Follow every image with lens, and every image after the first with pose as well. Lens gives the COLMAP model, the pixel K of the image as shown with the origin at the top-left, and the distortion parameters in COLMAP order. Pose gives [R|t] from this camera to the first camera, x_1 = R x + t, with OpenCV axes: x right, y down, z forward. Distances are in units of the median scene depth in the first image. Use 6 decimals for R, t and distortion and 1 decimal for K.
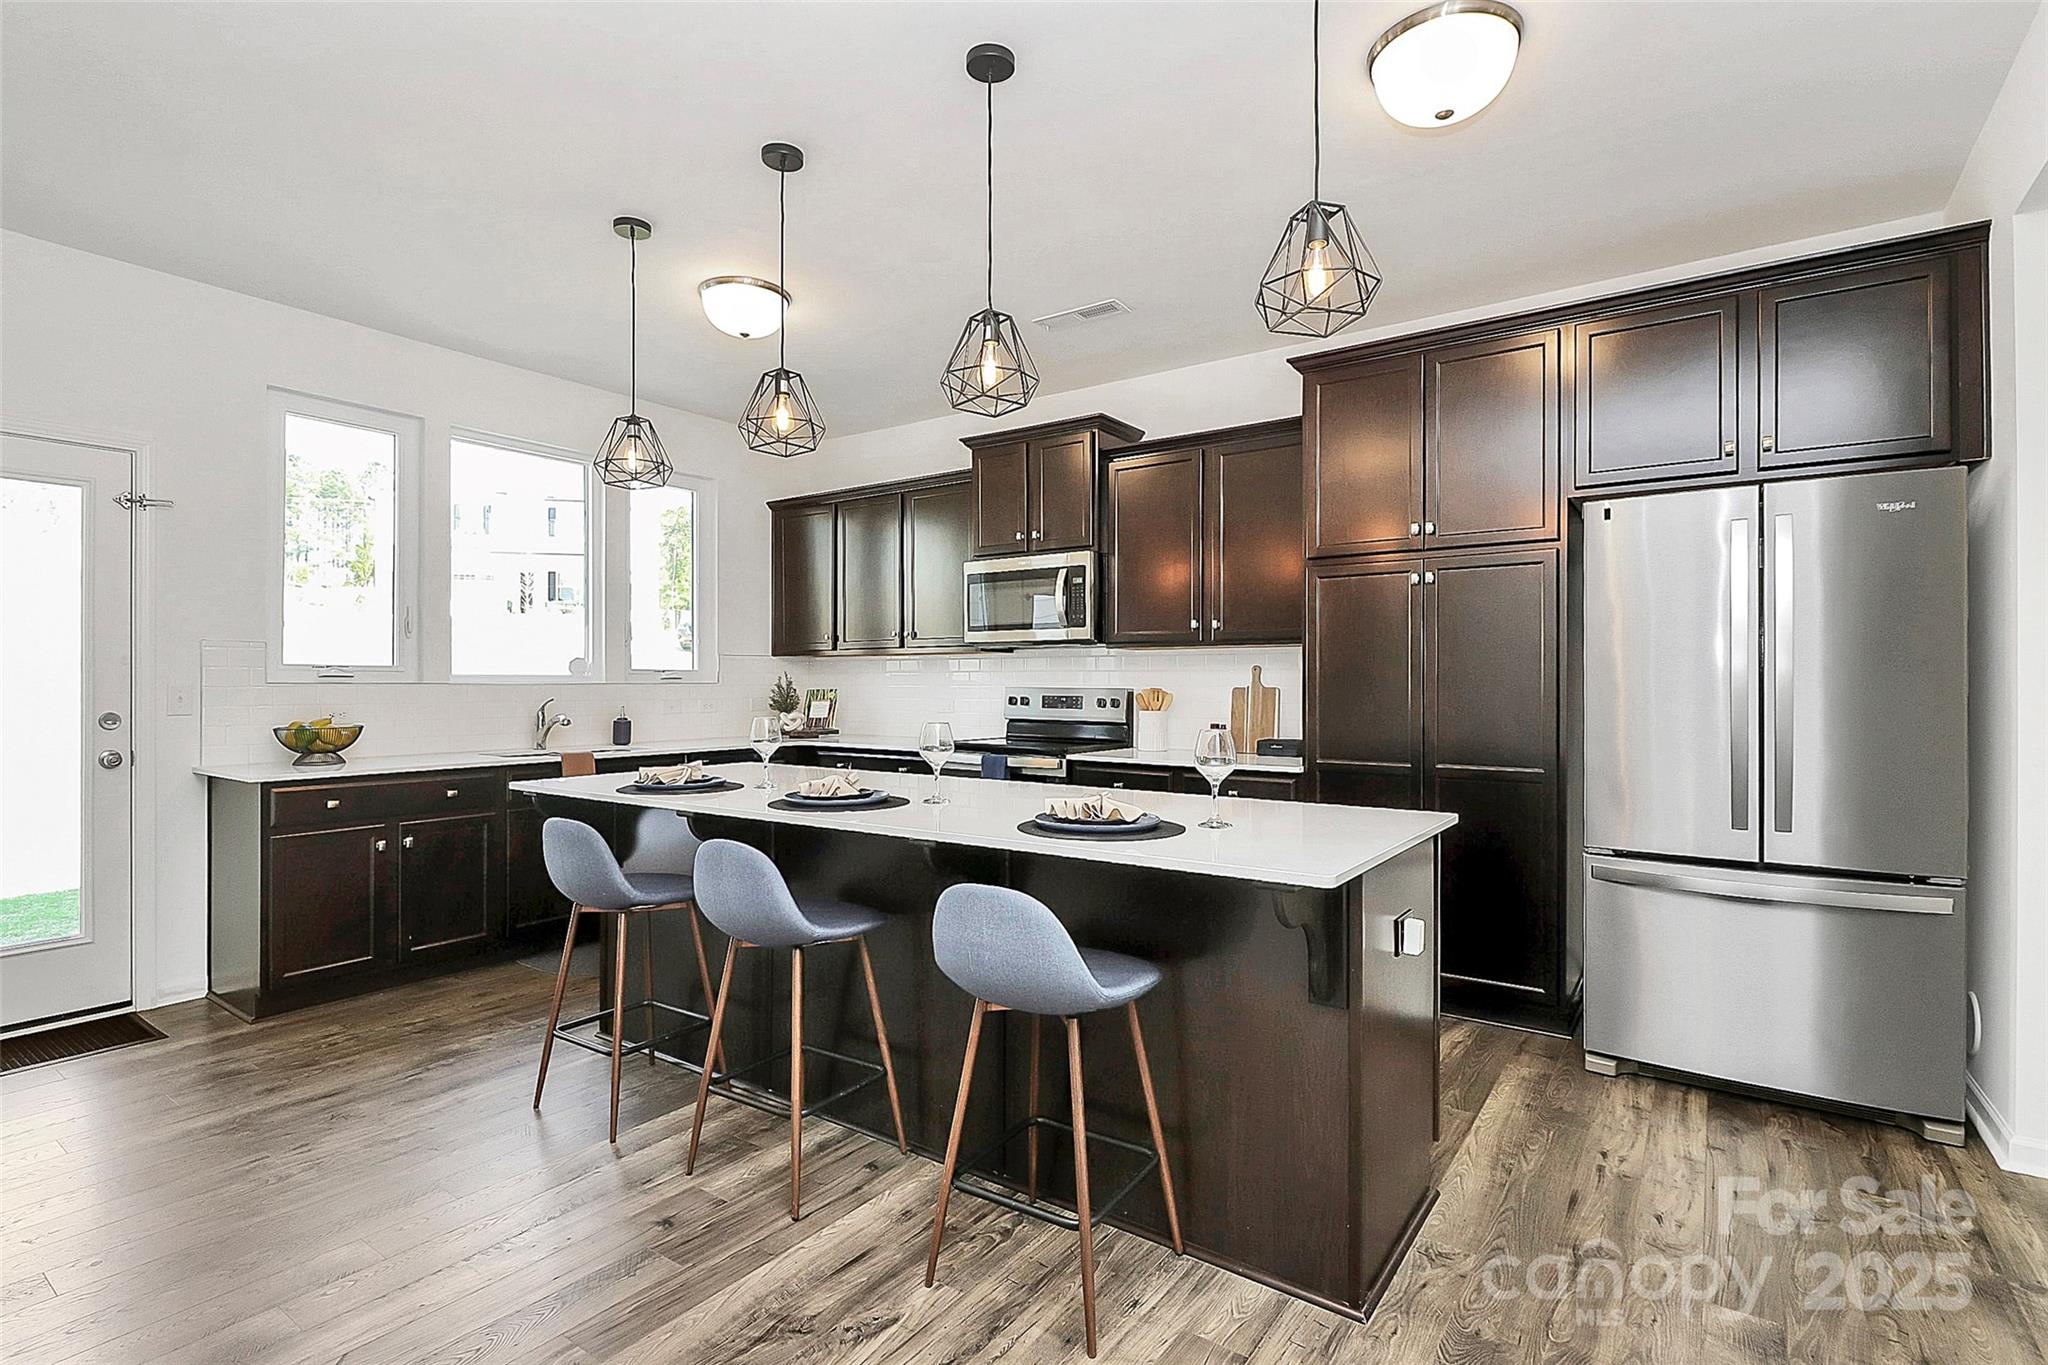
lens RADIAL K [[1004.5, 0, 1024.0], [0, 1004.5, 682.5], [0, 0, 1]] dist [0.001716, -0.000024]
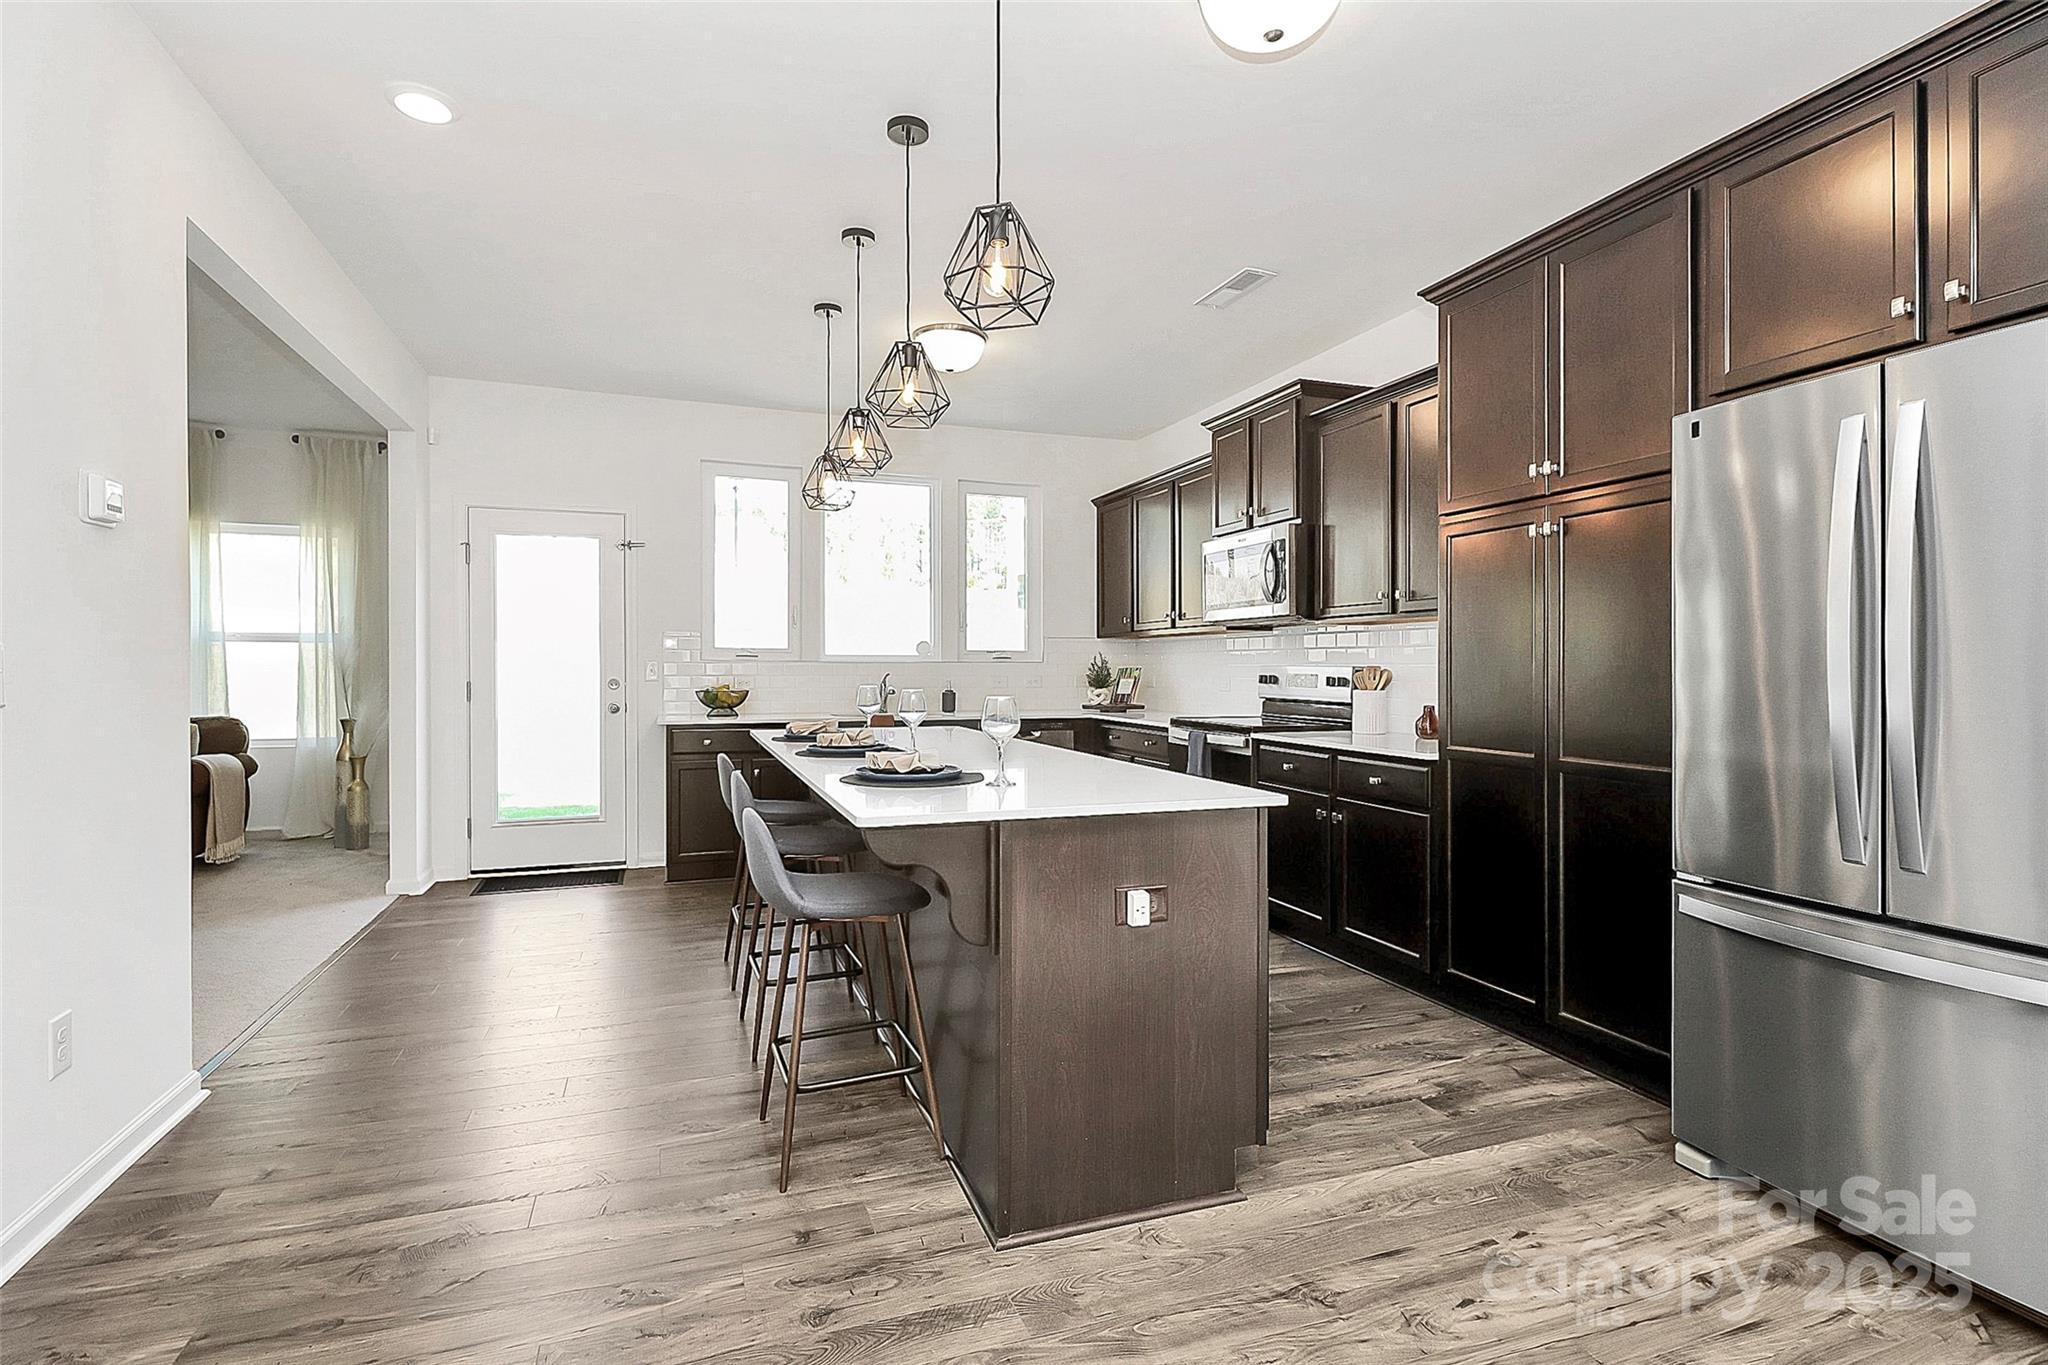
lens RADIAL K [[1015.4, 0, 1070.5], [0, 1015.4, 690.9], [0, 0, 1]] dist [-0.005488, -0.000845]
pose [[0.812946, 0.015749, -0.582127, 0.462771], [-0.002437, 0.999717, 0.023644, 0.007209], [0.582335, -0.017803, 0.812754, 0.081523]]
